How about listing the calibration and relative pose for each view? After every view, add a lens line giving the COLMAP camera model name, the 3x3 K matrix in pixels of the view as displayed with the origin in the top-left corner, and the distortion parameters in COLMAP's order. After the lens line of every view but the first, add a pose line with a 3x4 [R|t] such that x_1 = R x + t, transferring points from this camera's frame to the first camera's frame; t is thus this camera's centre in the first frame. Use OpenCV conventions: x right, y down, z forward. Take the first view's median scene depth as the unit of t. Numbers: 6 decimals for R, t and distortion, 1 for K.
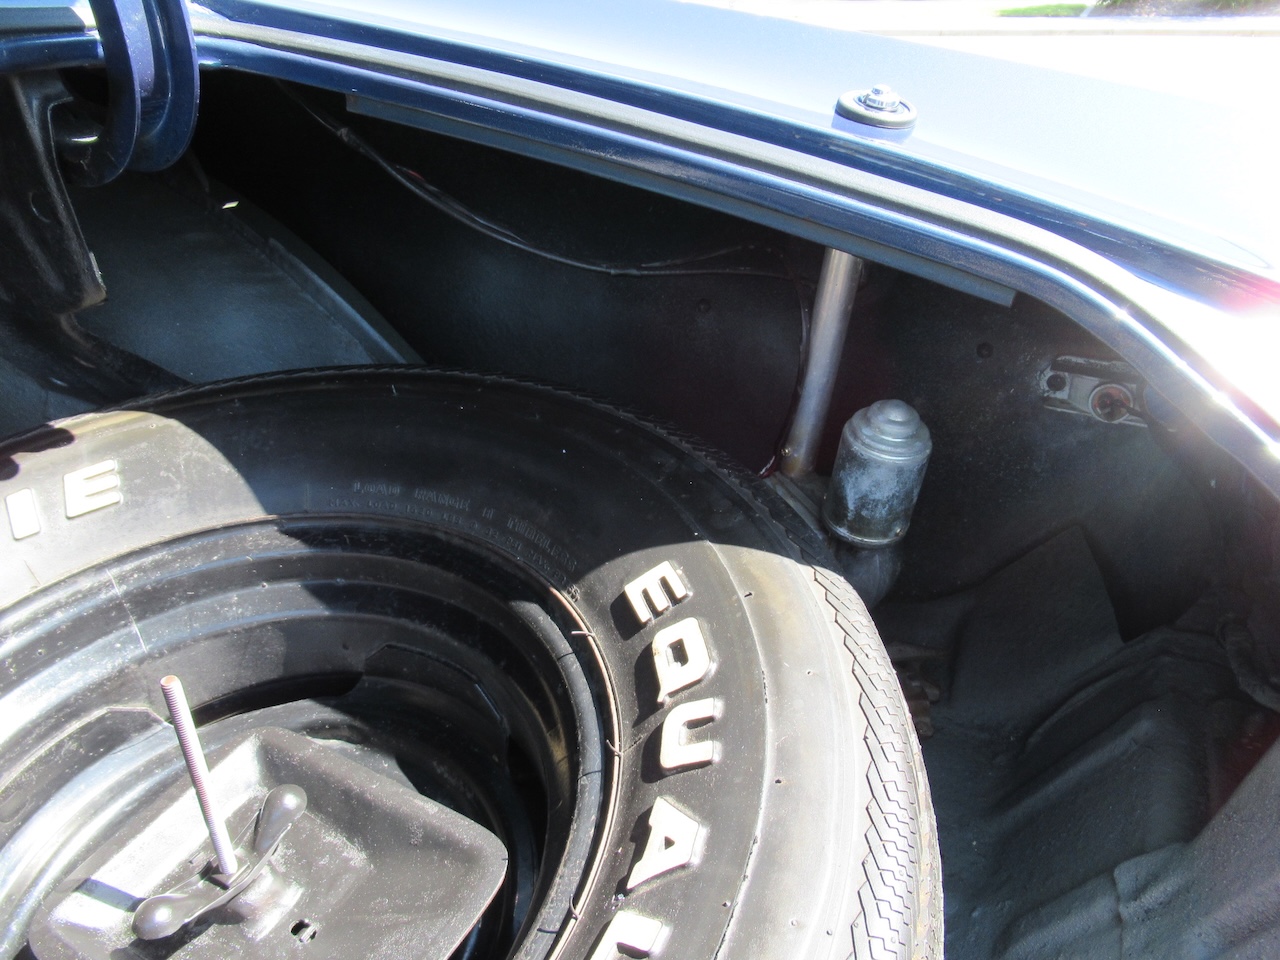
lens RADIAL K [[948.0, 0, 641.8], [0, 948.0, 479.4], [0, 0, 1]] dist [-0.002177, -0.006767]
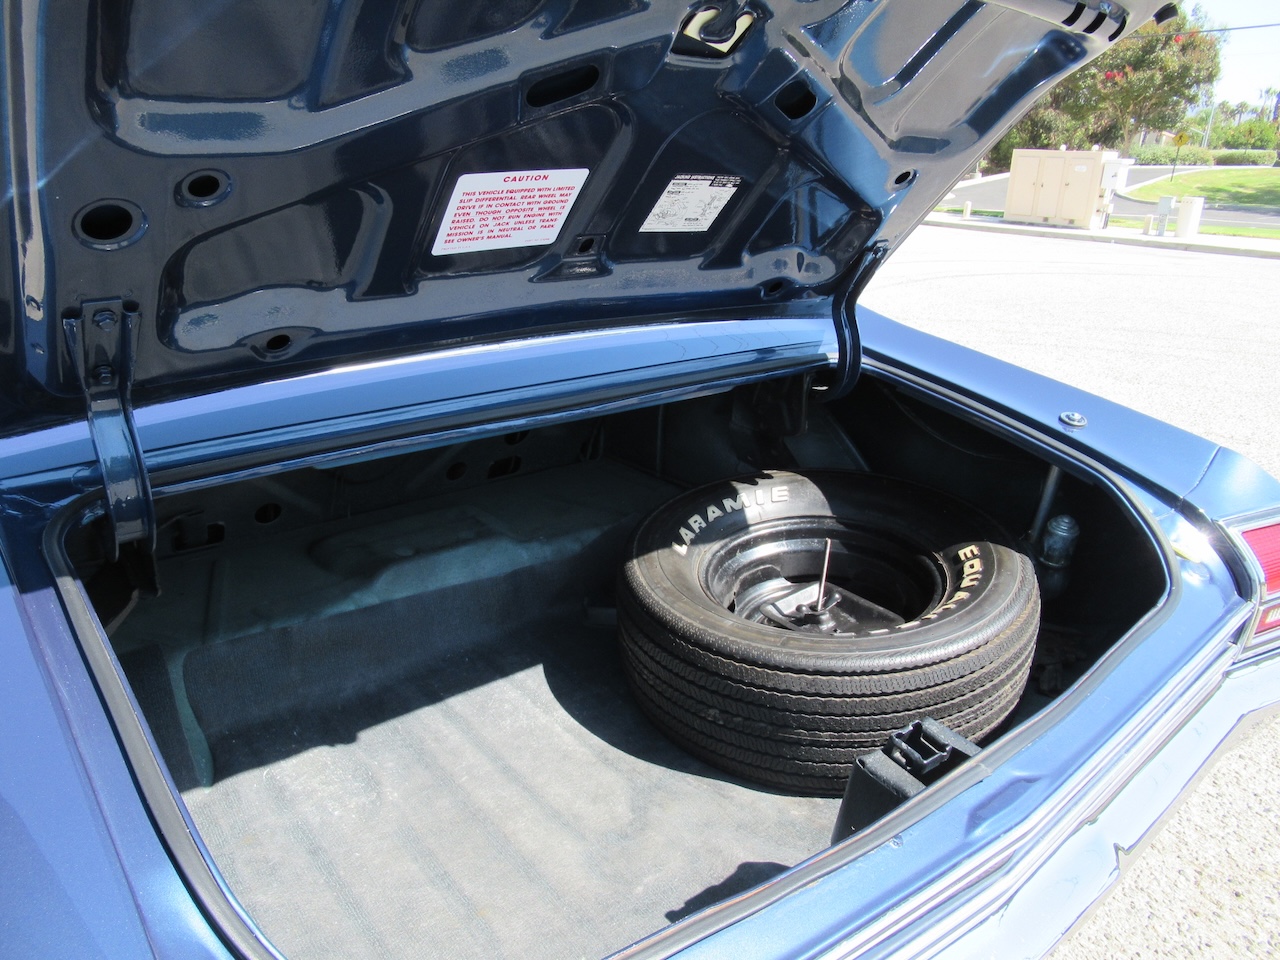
lens RADIAL K [[948.0, 0, 641.8], [0, 948.0, 479.4], [0, 0, 1]] dist [-0.002177, -0.006767]
pose [[0.914244, 0.184743, -0.360594, 0.102445], [-0.239731, 0.964140, -0.113852, 0.450995], [0.326630, 0.190534, 0.925748, -2.115627]]
